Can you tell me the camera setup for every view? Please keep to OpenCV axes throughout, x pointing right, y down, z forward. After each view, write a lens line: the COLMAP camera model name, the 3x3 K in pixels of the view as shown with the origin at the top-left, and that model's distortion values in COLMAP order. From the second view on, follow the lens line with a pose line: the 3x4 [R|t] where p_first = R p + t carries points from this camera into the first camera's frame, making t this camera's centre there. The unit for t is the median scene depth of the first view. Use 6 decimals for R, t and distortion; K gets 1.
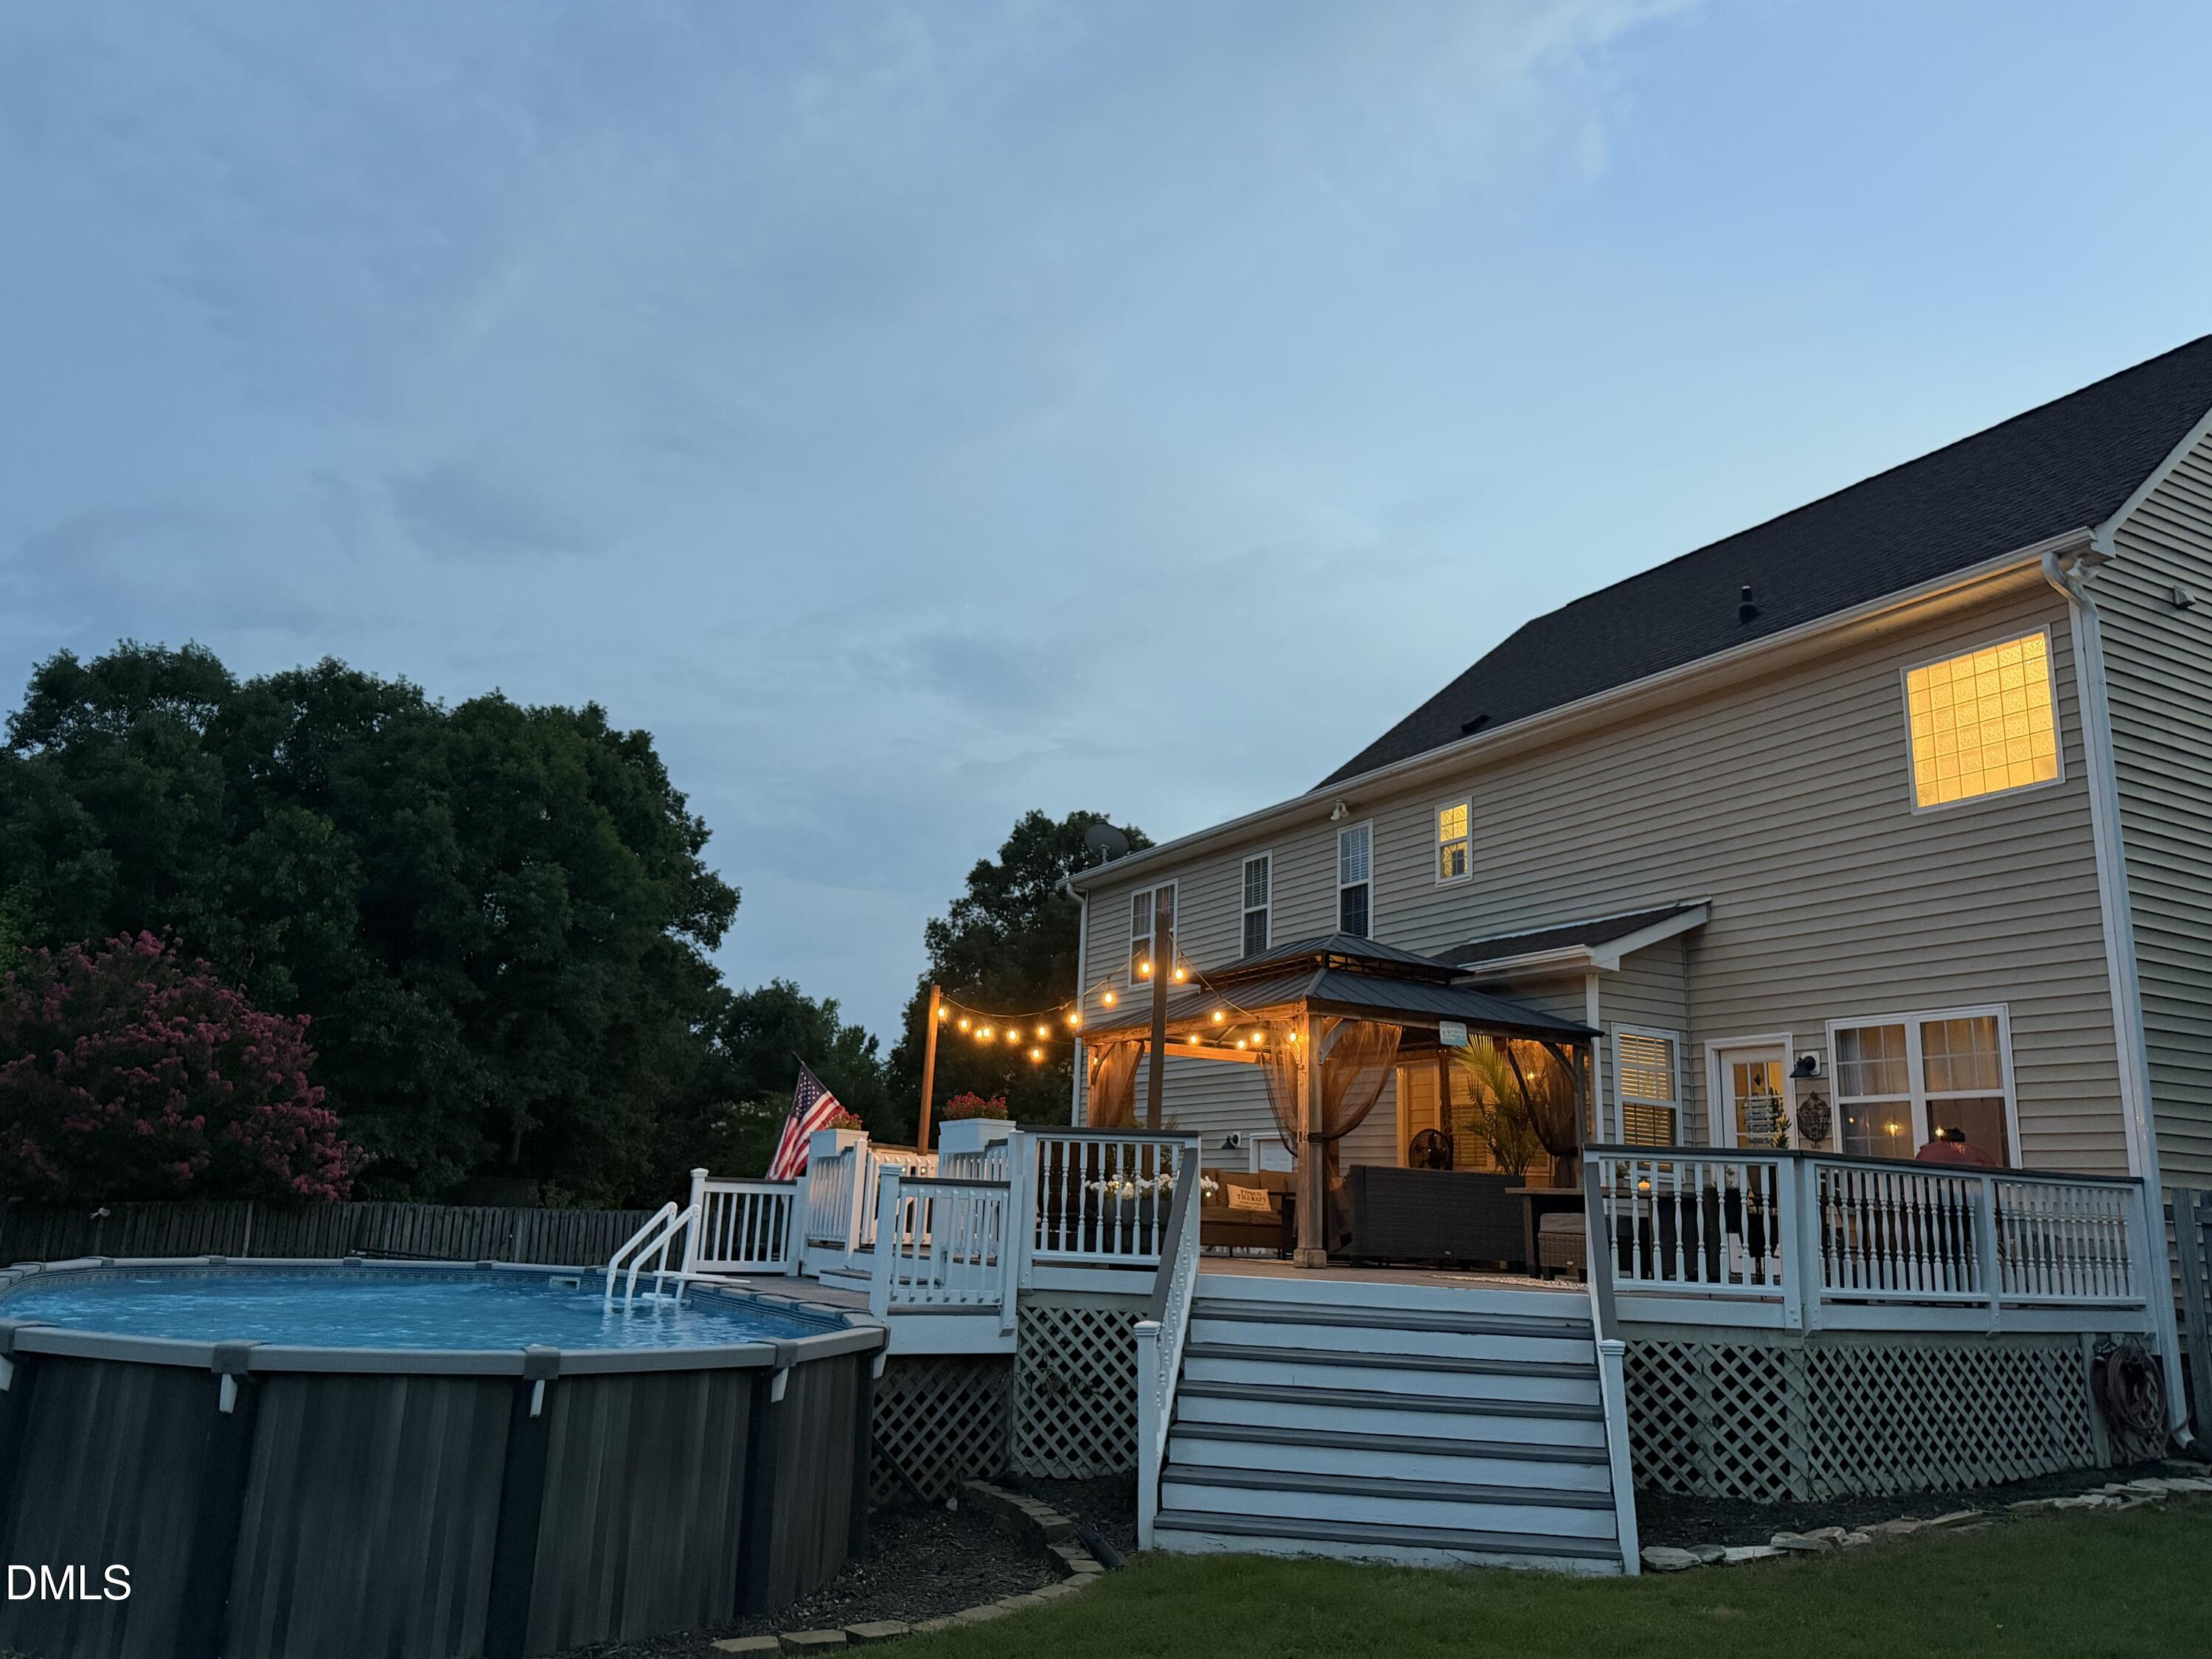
lens RADIAL K [[1494.9, 0, 1106.0], [0, 1494.9, 829.5], [0, 0, 1]] dist [0.005724, 0.000341]
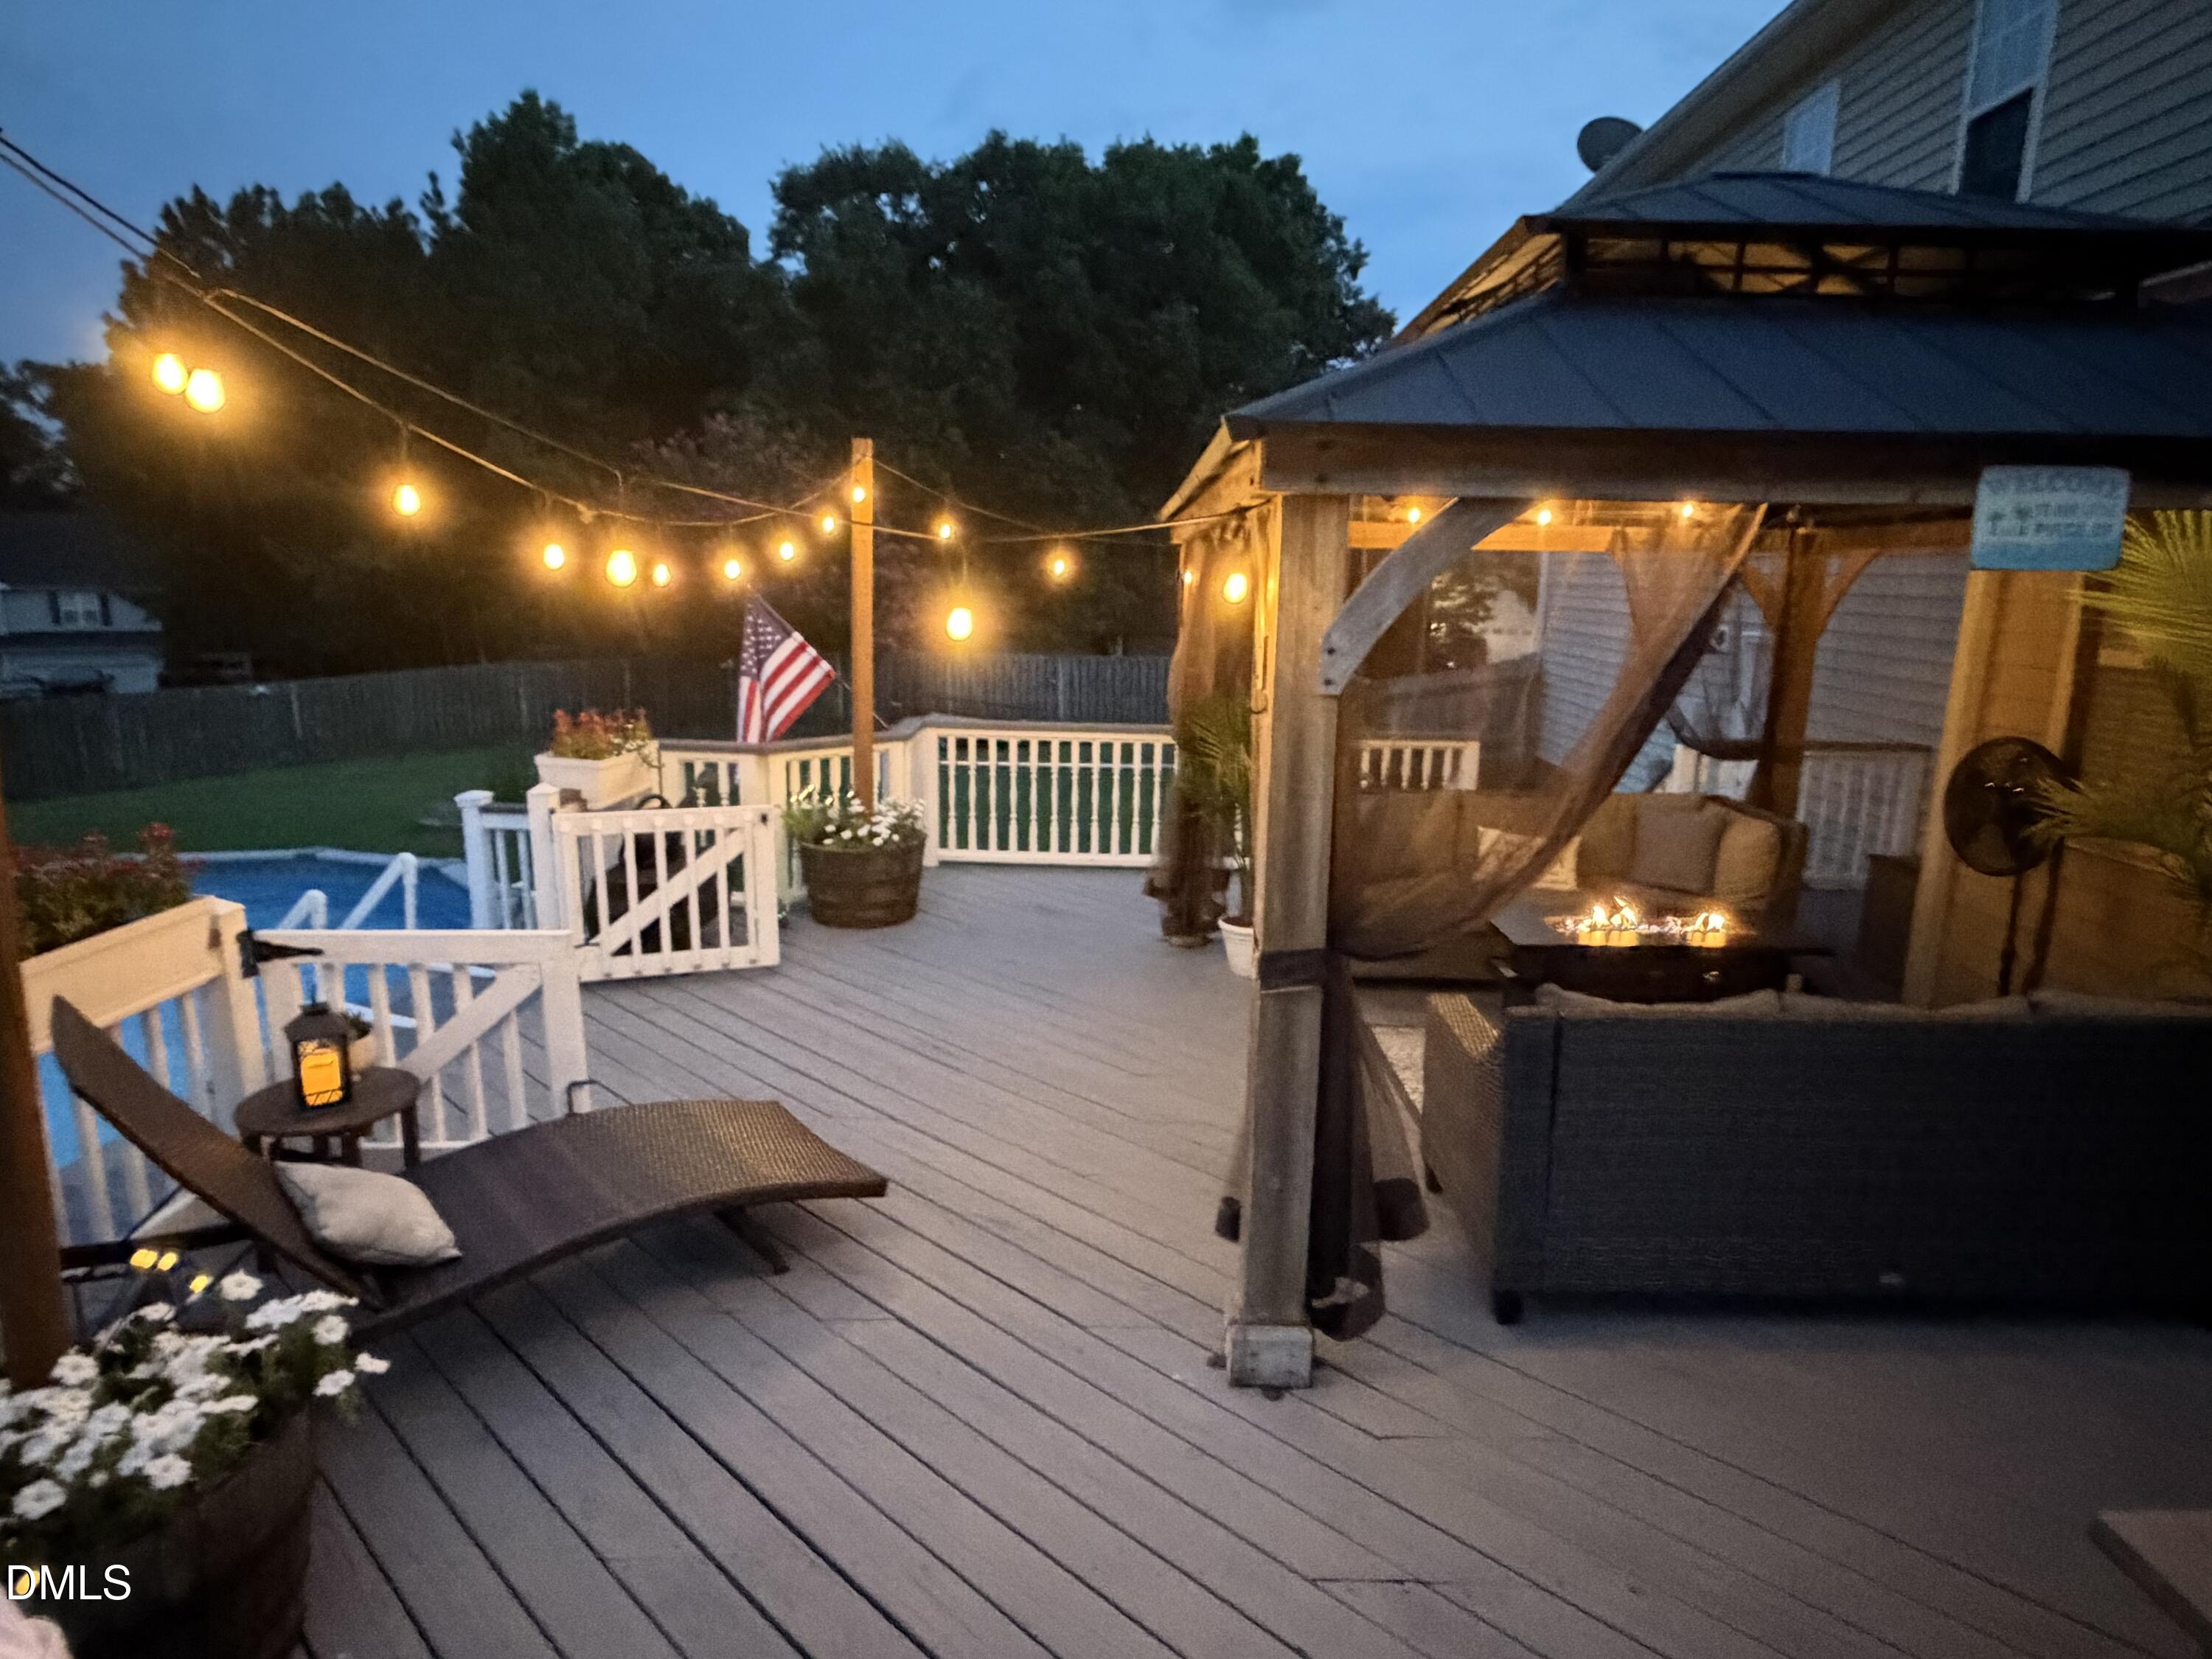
lens RADIAL K [[1213.1, 0, 1106.0], [0, 1213.1, 829.5], [0, 0, 1]] dist [-0.005261, -0.000042]
pose [[0.863654, 0.086939, -0.496532, 0.040178], [0.133437, 0.910448, 0.391509, 0.017379], [0.486104, -0.404384, 0.774711, 0.153252]]
